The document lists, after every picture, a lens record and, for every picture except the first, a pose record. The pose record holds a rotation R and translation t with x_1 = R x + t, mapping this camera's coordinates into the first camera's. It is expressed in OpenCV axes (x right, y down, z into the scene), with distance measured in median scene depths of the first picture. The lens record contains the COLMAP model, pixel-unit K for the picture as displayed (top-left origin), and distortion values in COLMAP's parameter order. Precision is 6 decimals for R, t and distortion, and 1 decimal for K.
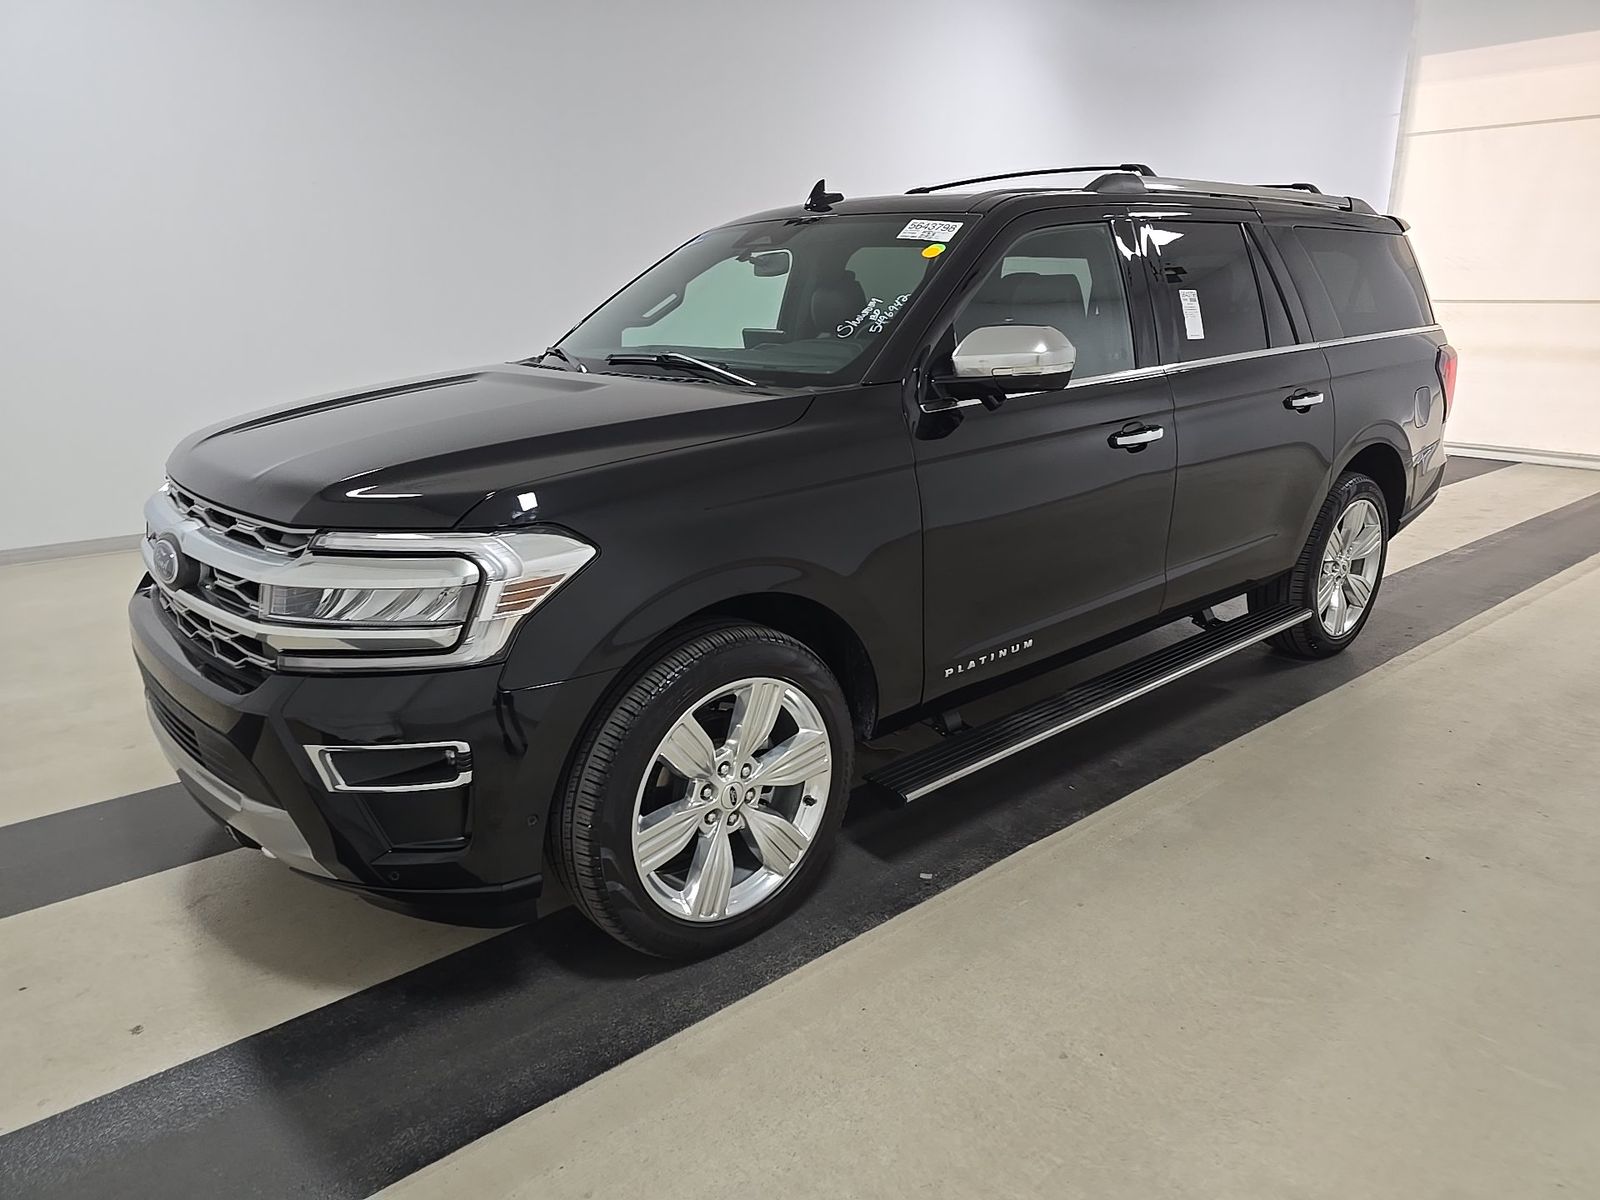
lens RADIAL K [[1092.3, 0, 804.0], [0, 1092.3, 598.5], [0, 0, 1]] dist [0.030807, -0.006653]
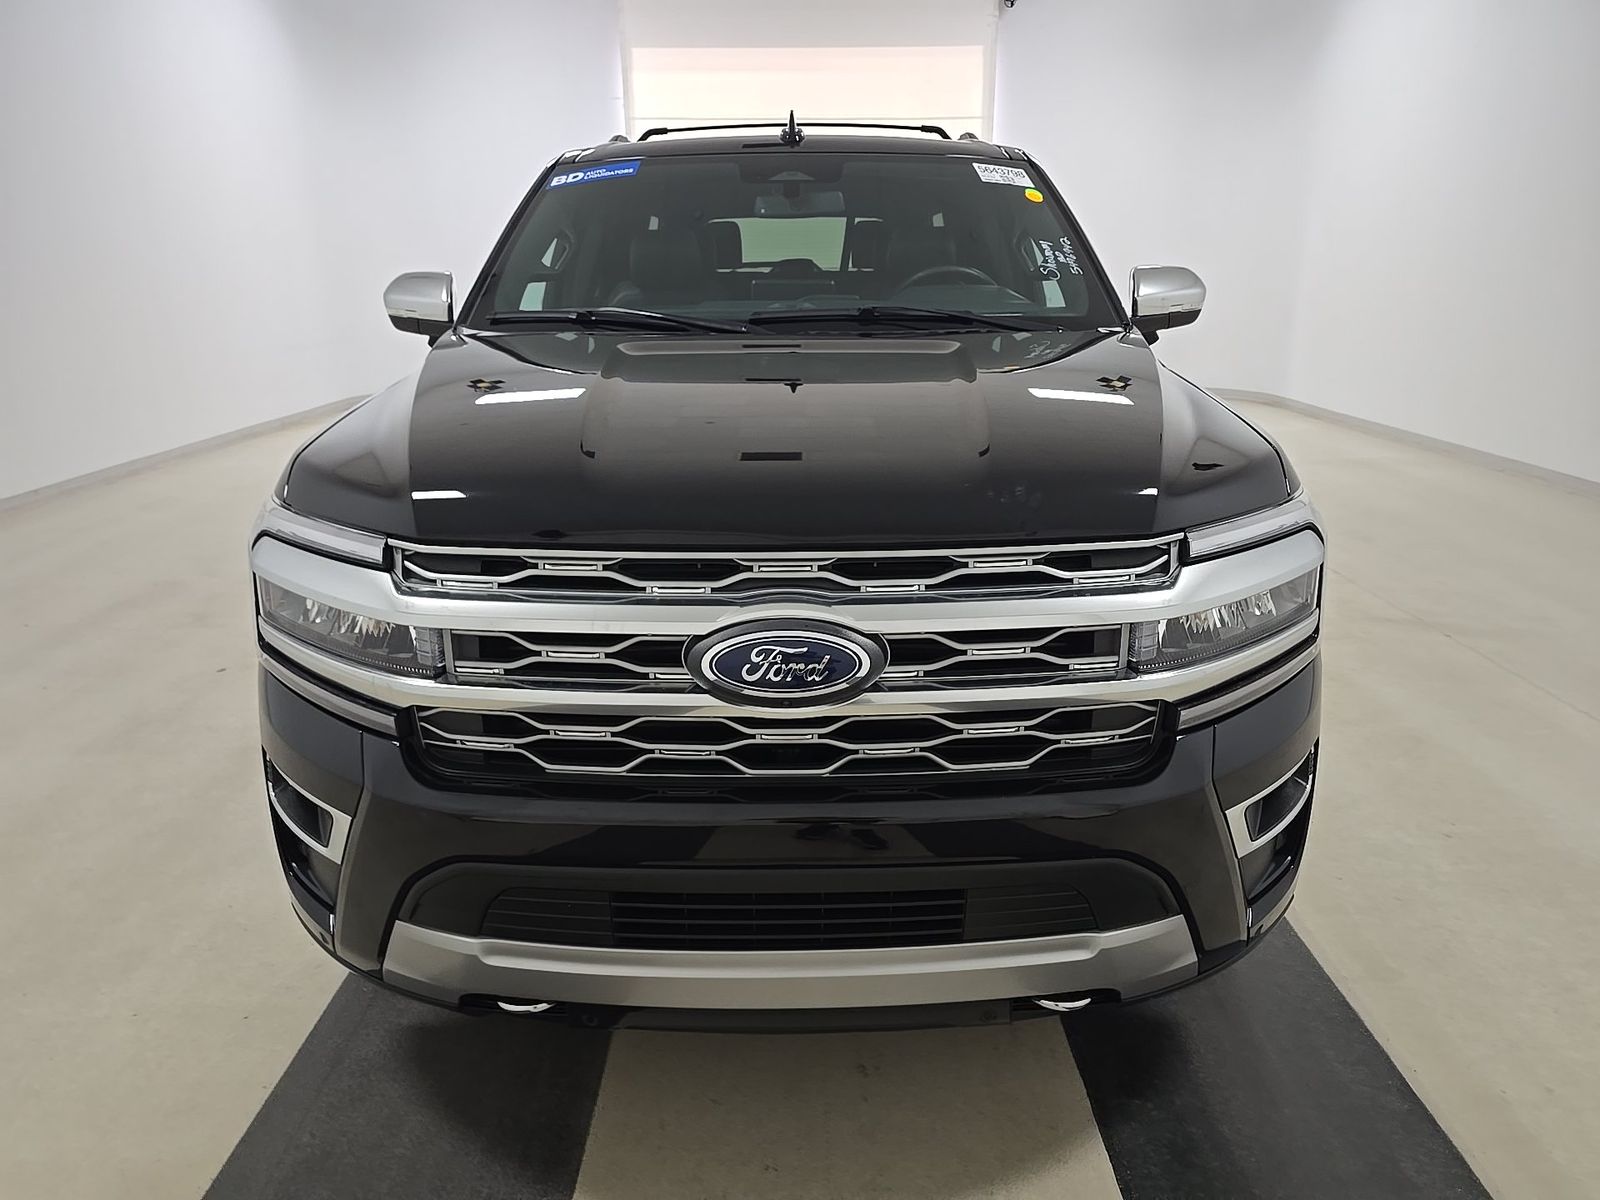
lens RADIAL K [[1092.3, 0, 804.0], [0, 1092.3, 604.0], [0, 0, 1]] dist [0.030807, -0.006653]
pose [[0.643582, -0.226028, 0.731242, -1.046972], [0.206794, 0.971218, 0.118201, -0.140342], [-0.736912, 0.075144, 0.671799, 0.620800]]
